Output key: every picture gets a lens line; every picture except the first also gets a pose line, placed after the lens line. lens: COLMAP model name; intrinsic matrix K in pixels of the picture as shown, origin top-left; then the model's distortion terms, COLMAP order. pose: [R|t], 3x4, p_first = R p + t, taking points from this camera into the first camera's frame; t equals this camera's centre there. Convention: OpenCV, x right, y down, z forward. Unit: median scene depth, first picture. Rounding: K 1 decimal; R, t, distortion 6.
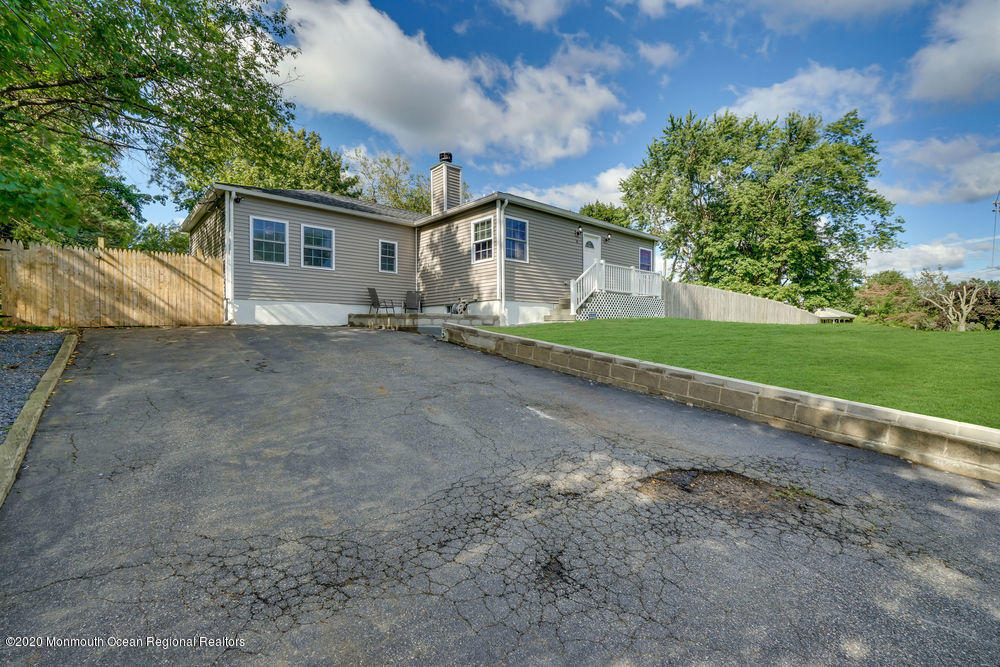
lens RADIAL K [[447.4, 0, 497.9], [0, 447.4, 333.5], [0, 0, 1]] dist [-0.002450, -0.000421]
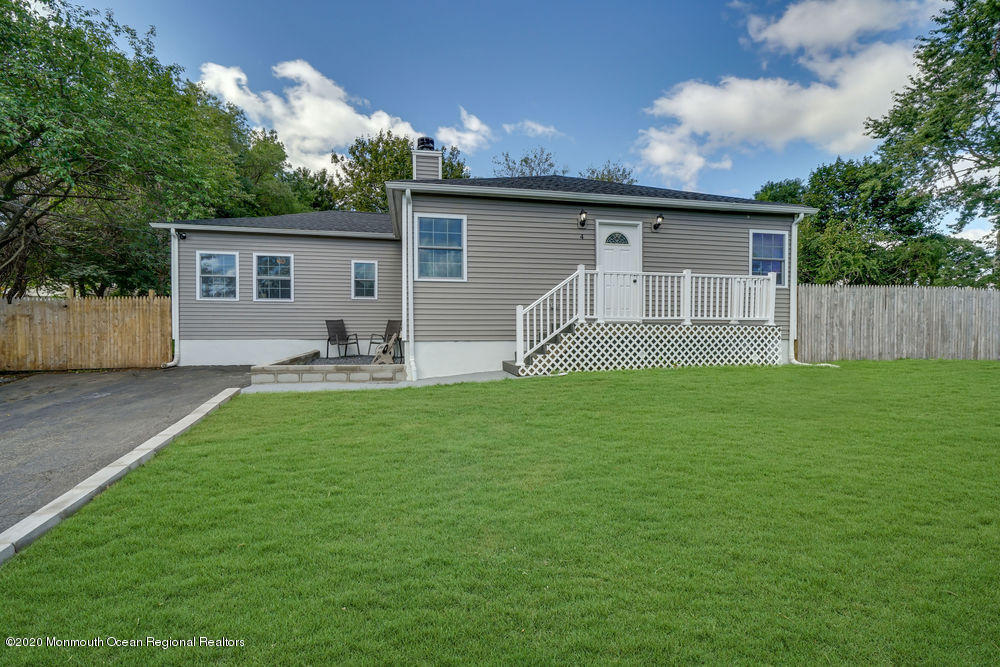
lens RADIAL K [[447.4, 0, 511.6], [0, 447.4, 329.9], [0, 0, 1]] dist [-0.002450, -0.000421]
pose [[0.859217, -0.001702, -0.511608, 0.448471], [-0.002459, 0.999969, -0.007458, -0.081391], [0.511605, 0.007666, 0.859186, 0.472447]]
